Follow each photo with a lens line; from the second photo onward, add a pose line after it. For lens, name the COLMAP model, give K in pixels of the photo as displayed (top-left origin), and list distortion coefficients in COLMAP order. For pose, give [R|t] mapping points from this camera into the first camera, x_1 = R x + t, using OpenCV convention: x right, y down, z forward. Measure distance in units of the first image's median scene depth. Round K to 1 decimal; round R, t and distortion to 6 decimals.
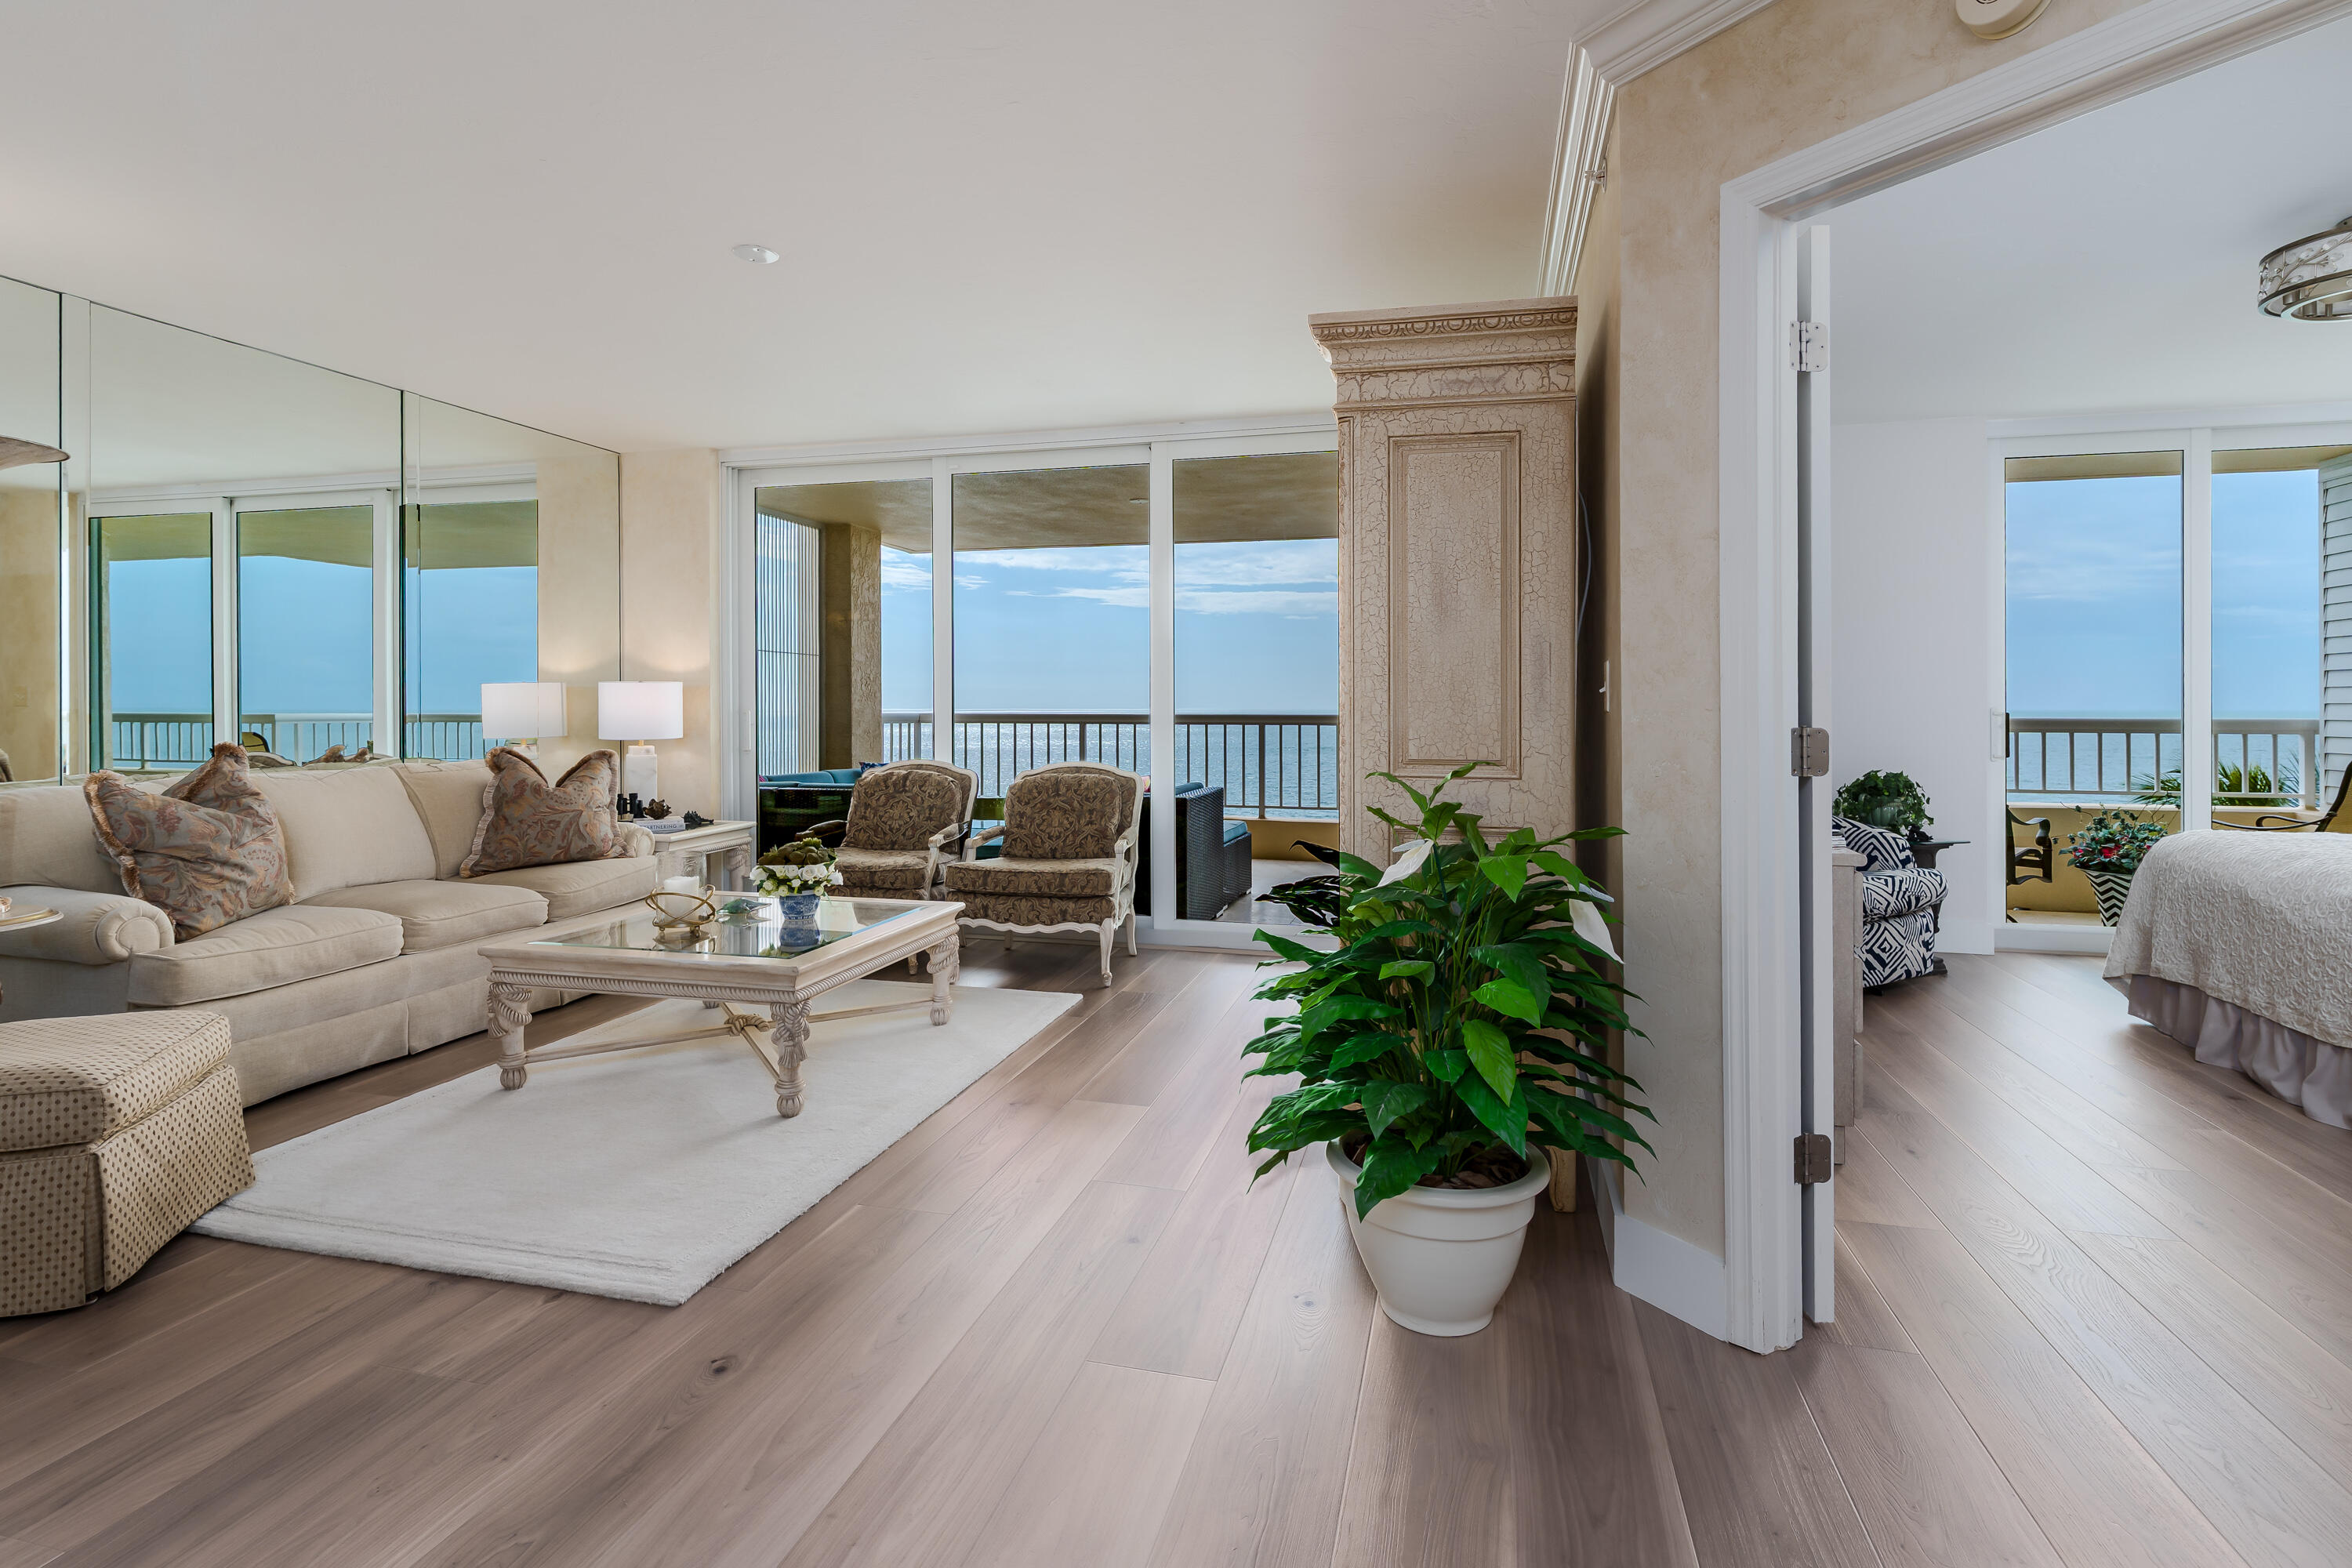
lens RADIAL K [[1165.9, 0, 1195.6], [0, 1165.9, 695.0], [0, 0, 1]] dist [0.002599, 0.000177]
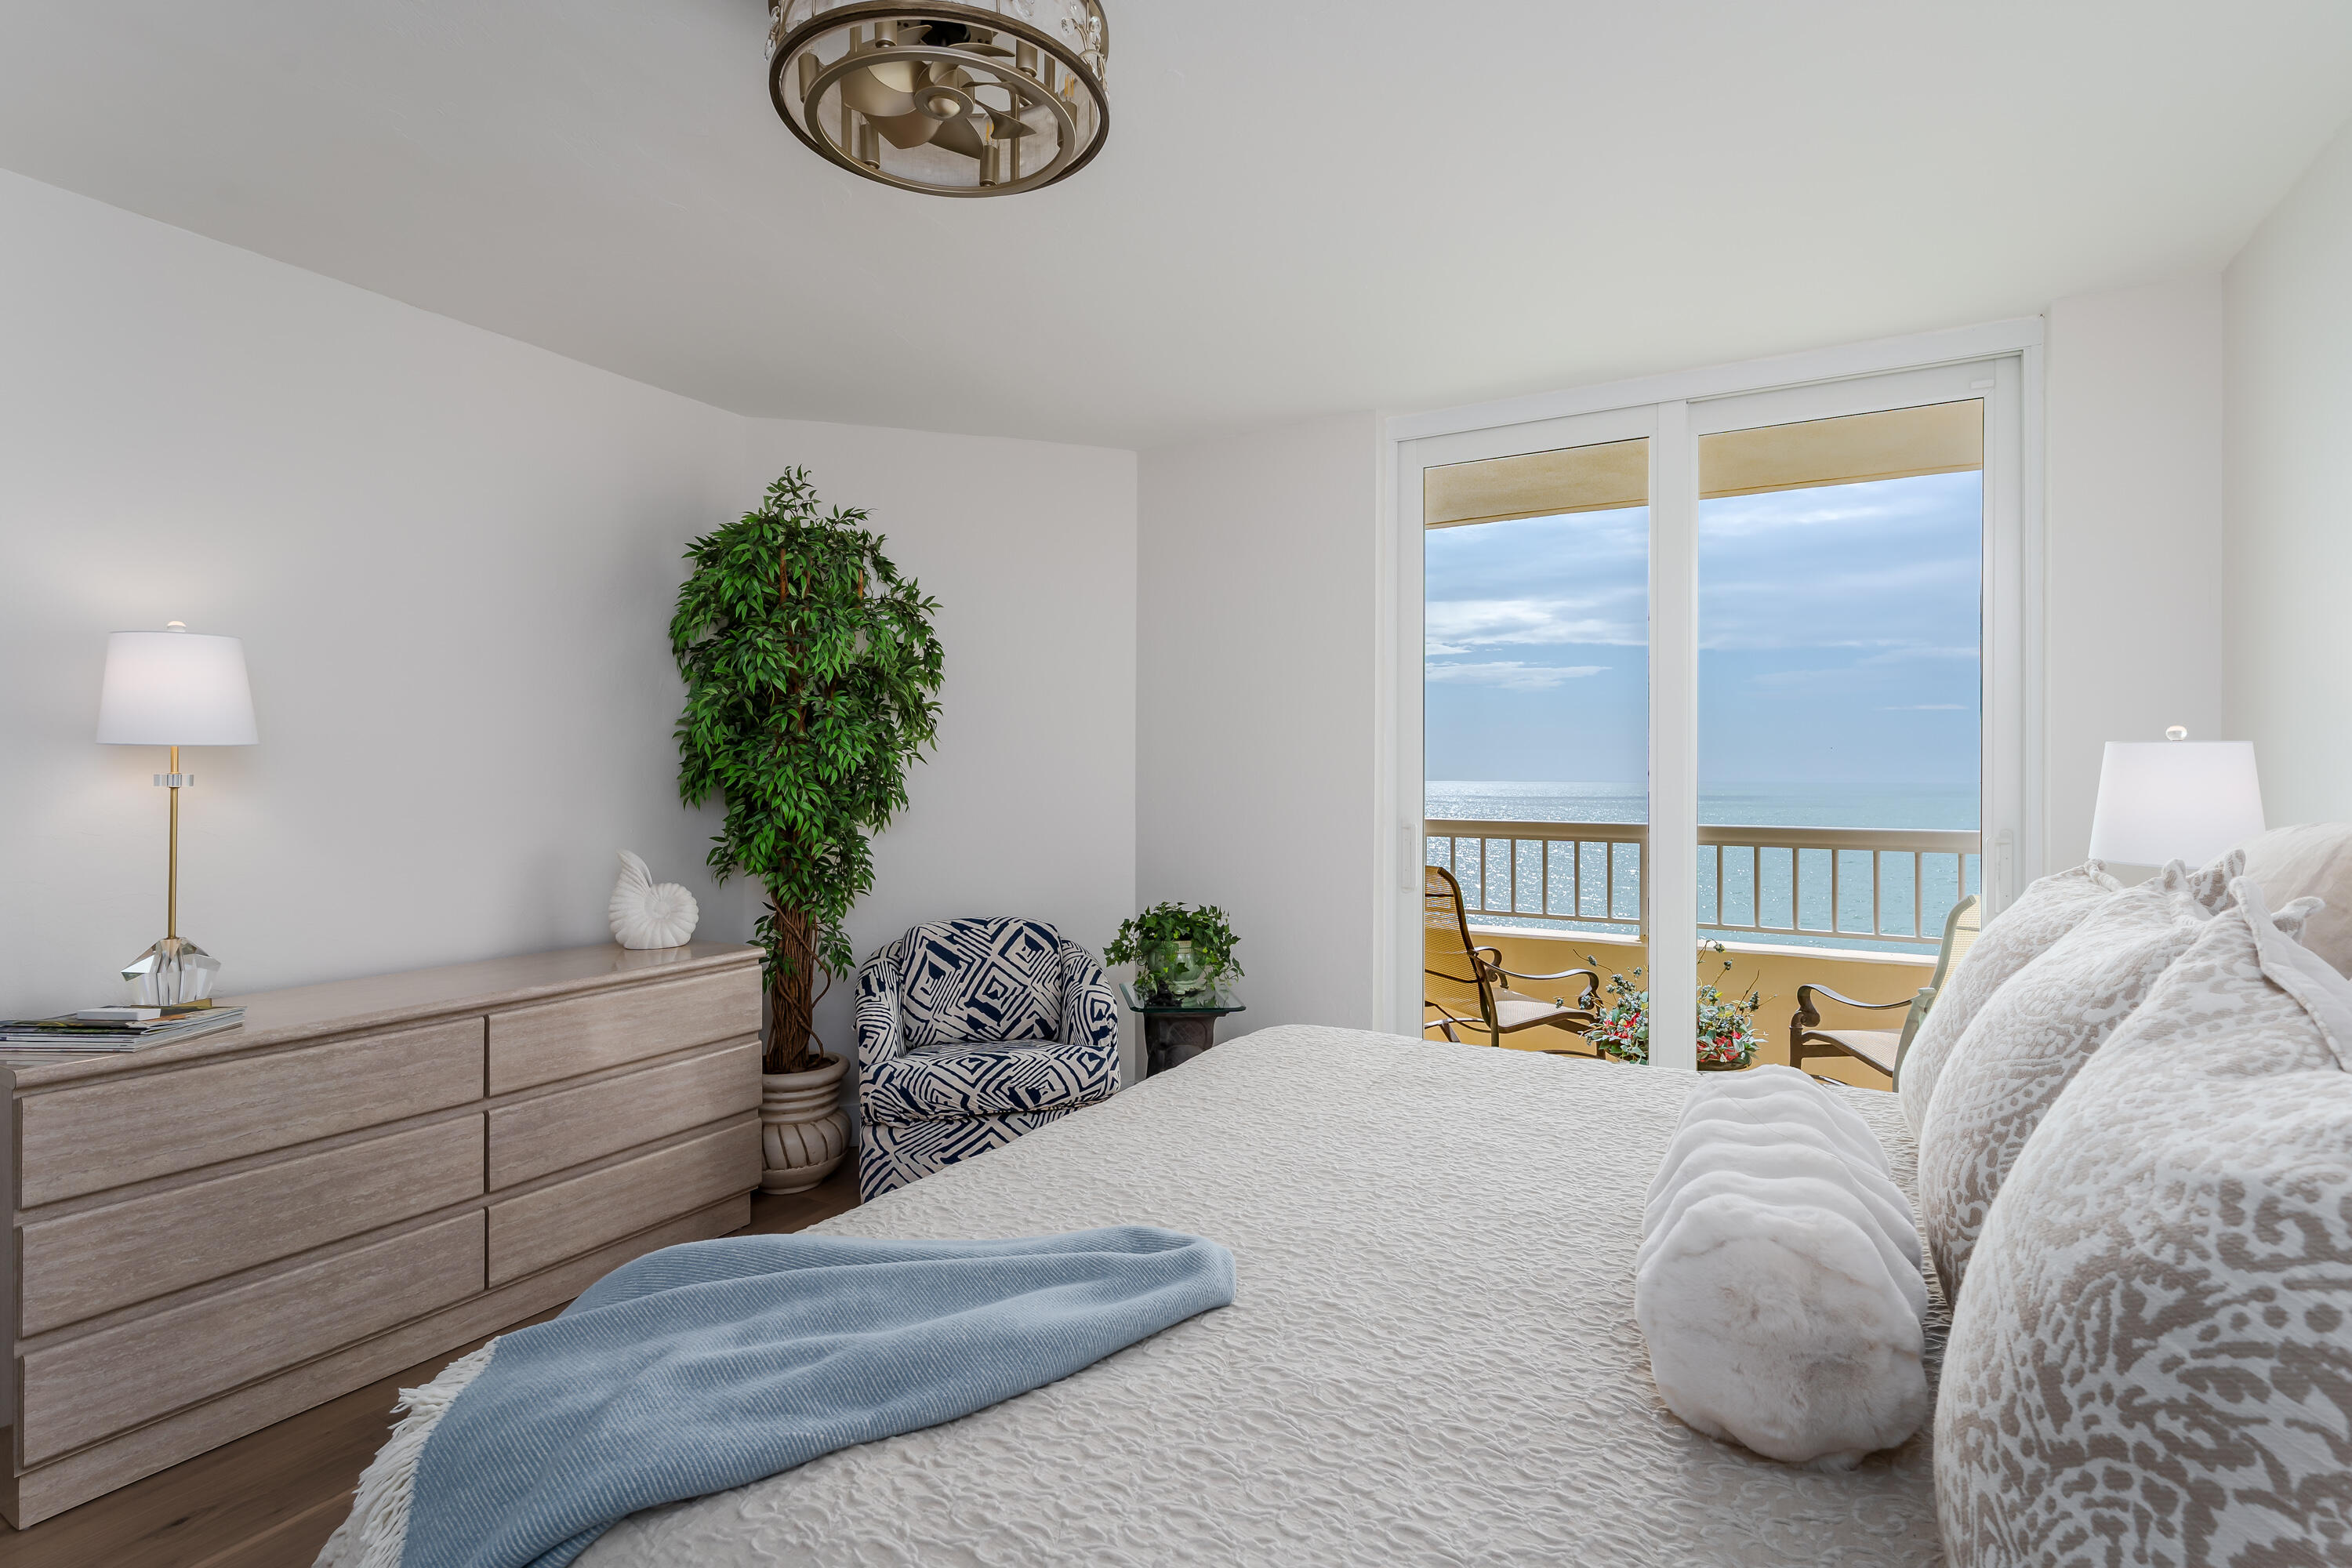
lens RADIAL K [[1165.9, 0, 1341.3], [0, 1165.9, 765.6], [0, 0, 1]] dist [0.002599, 0.000177]
pose [[0.963559, -0.003018, -0.267480, 0.949280], [0.002695, 0.999995, -0.001575, -0.024105], [0.267483, 0.000796, 0.963562, 0.337549]]
